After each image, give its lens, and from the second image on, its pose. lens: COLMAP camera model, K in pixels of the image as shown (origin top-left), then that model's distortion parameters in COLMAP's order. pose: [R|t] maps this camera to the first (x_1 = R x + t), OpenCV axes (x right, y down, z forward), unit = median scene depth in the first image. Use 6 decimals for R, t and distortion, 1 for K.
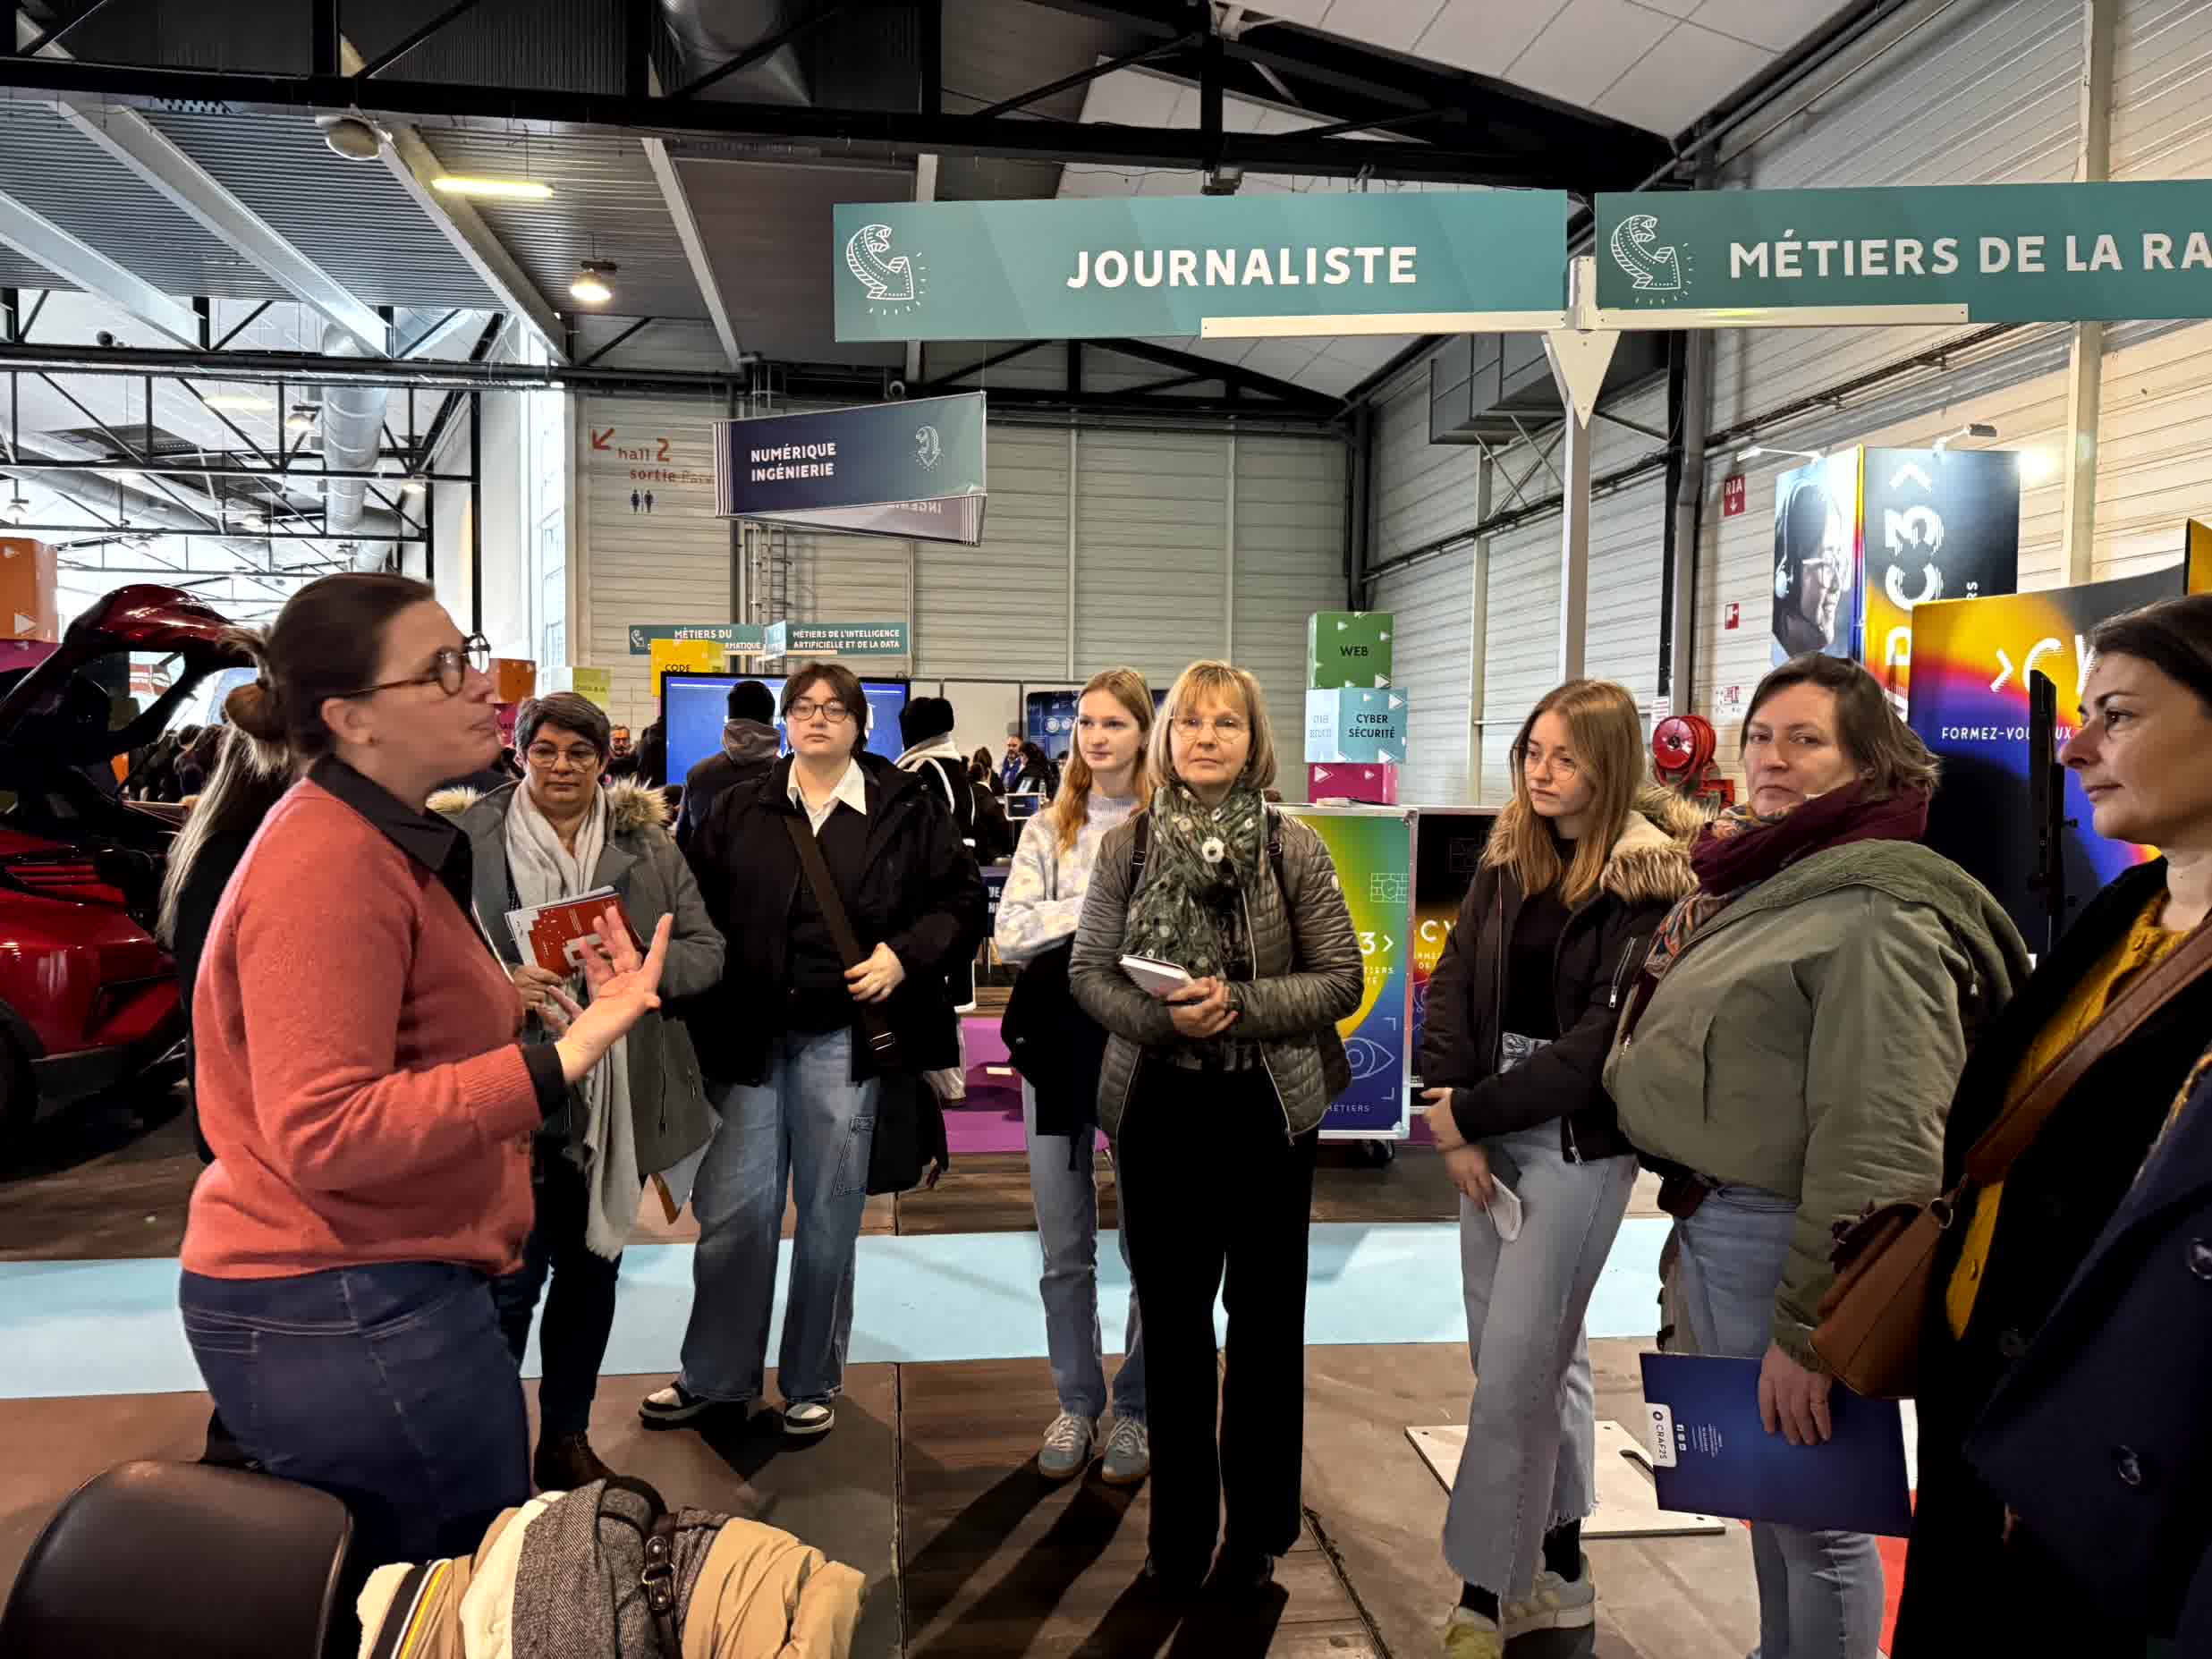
lens RADIAL K [[1557.2, 0, 1100.2], [0, 1557.2, 862.6], [0, 0, 1]] dist [0.005432, -0.021490]
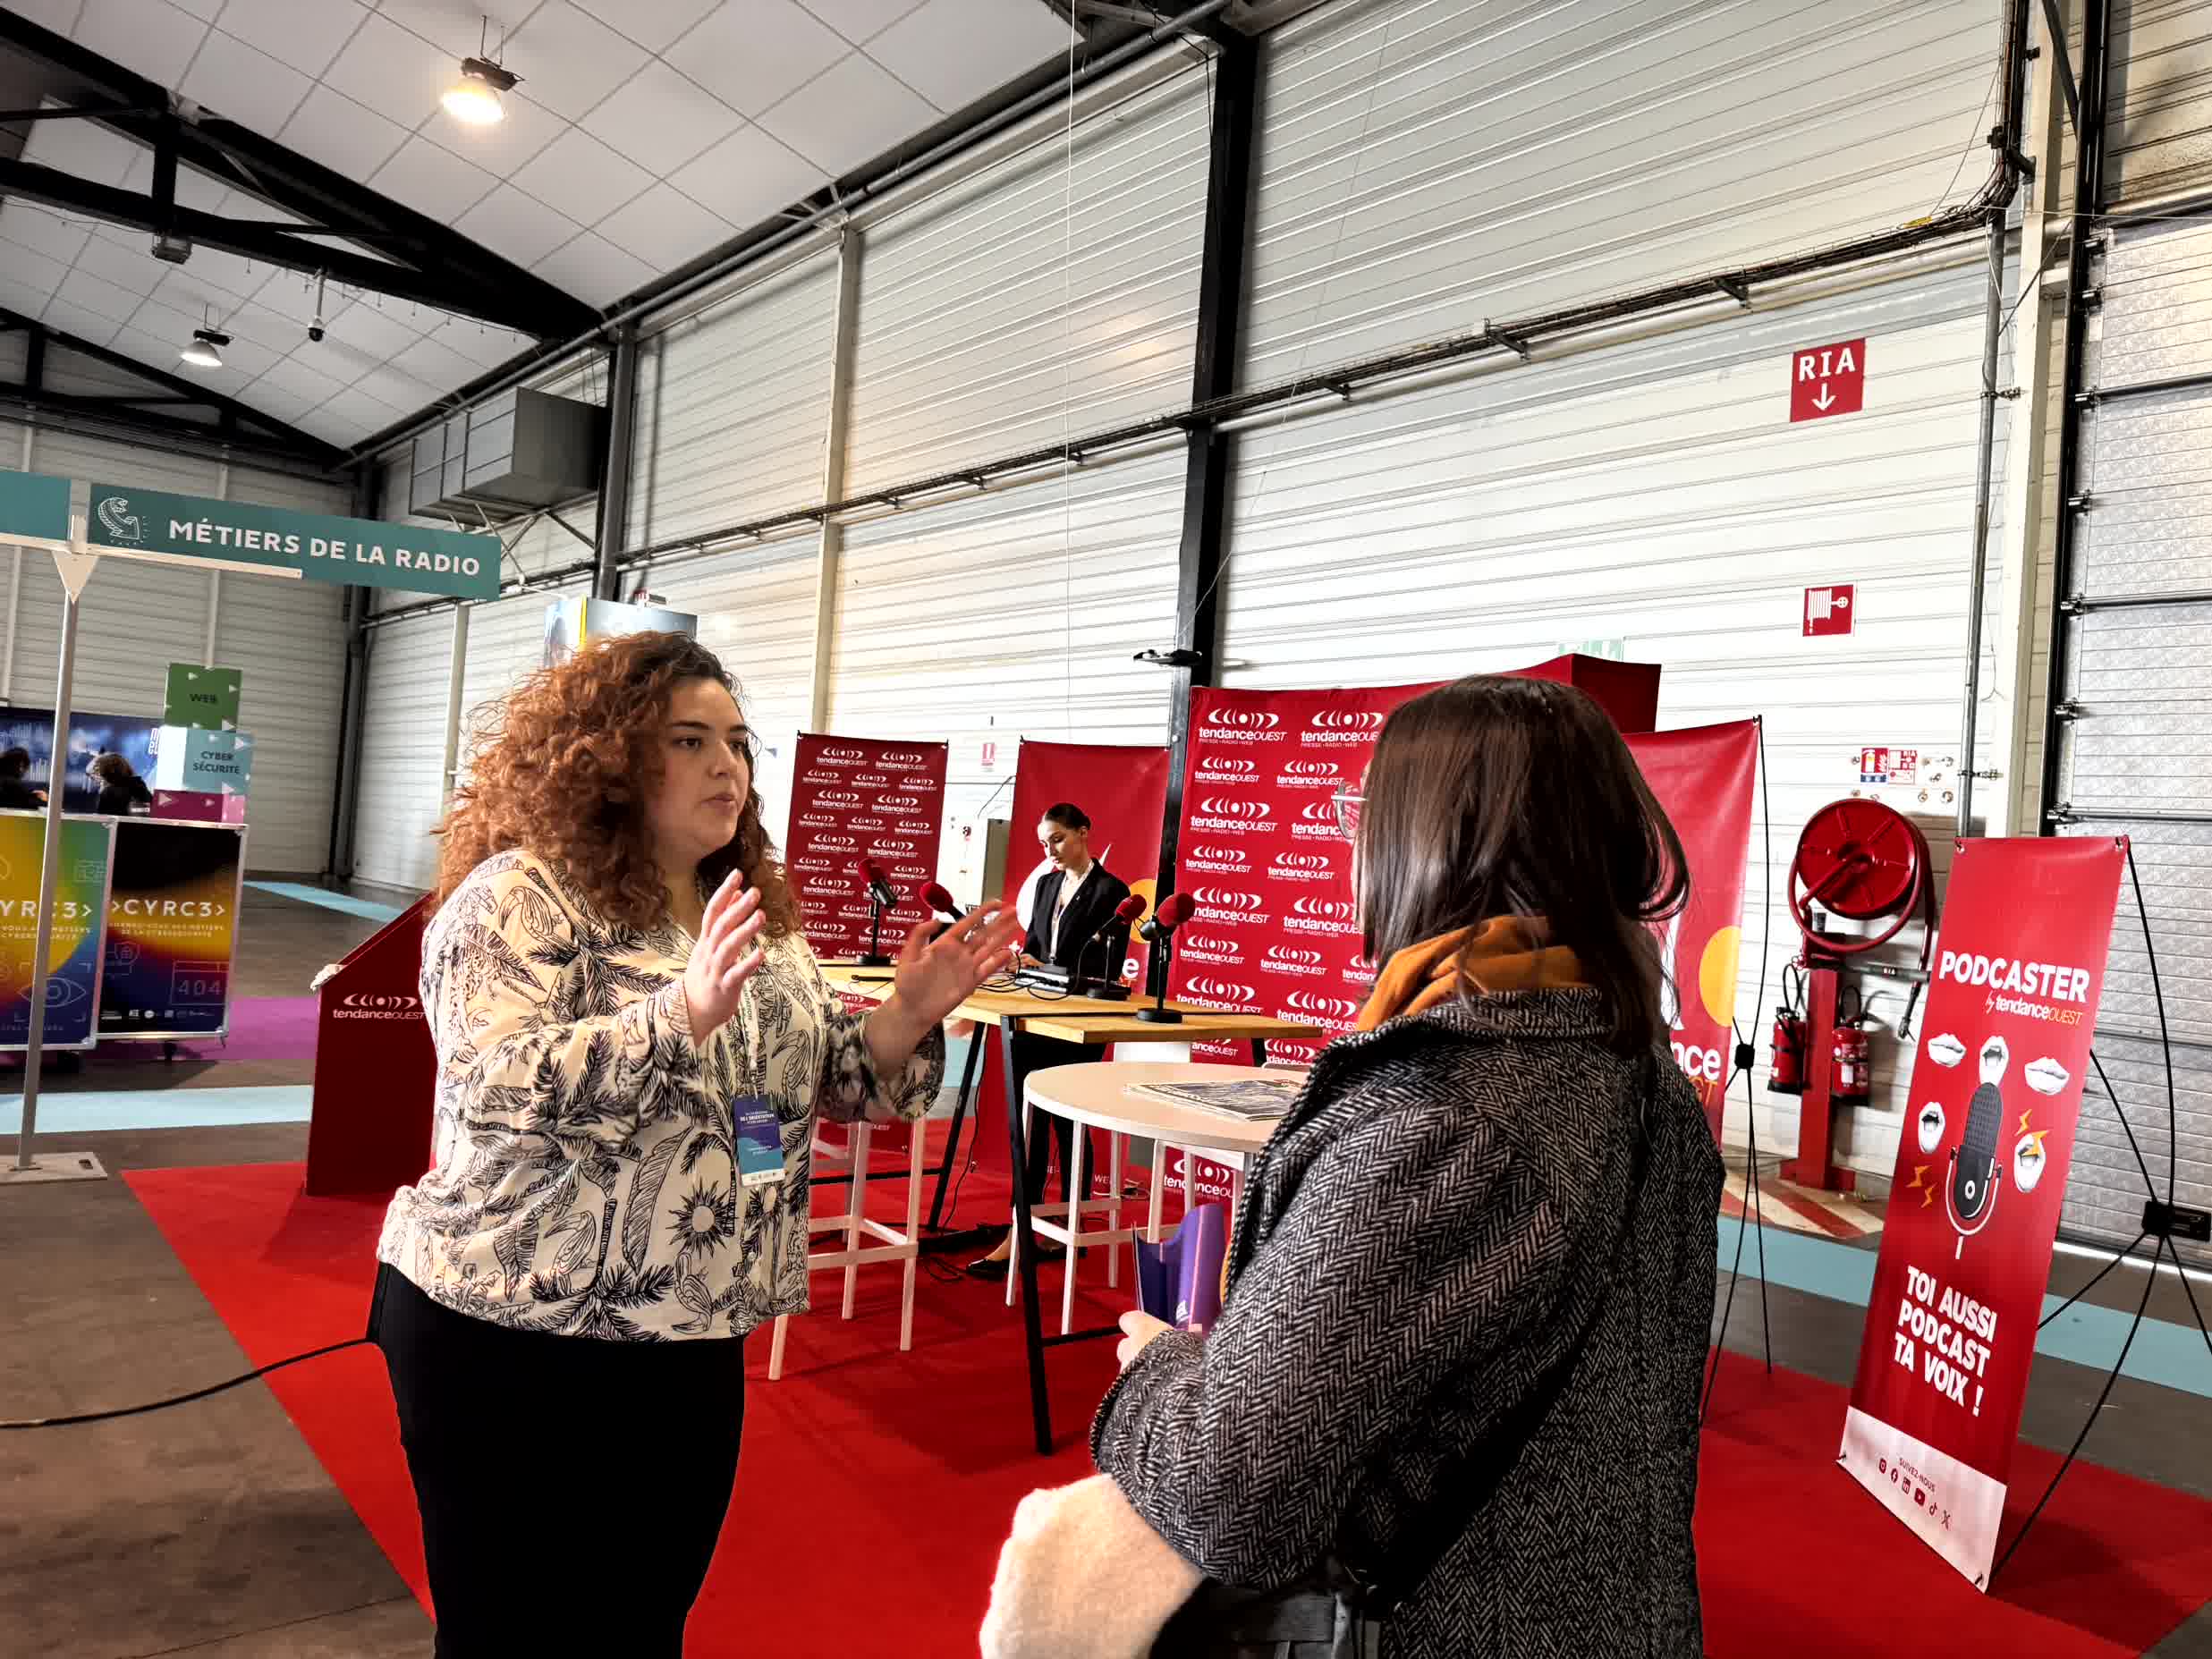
lens RADIAL K [[1557.2, 0, 1120.3], [0, 1557.2, 836.3], [0, 0, 1]] dist [0.005432, -0.021490]
pose [[0.836355, 0.060865, 0.544798, 0.069214], [-0.029770, 0.997393, -0.065727, 0.017328], [-0.547379, 0.038753, 0.835987, -0.242488]]
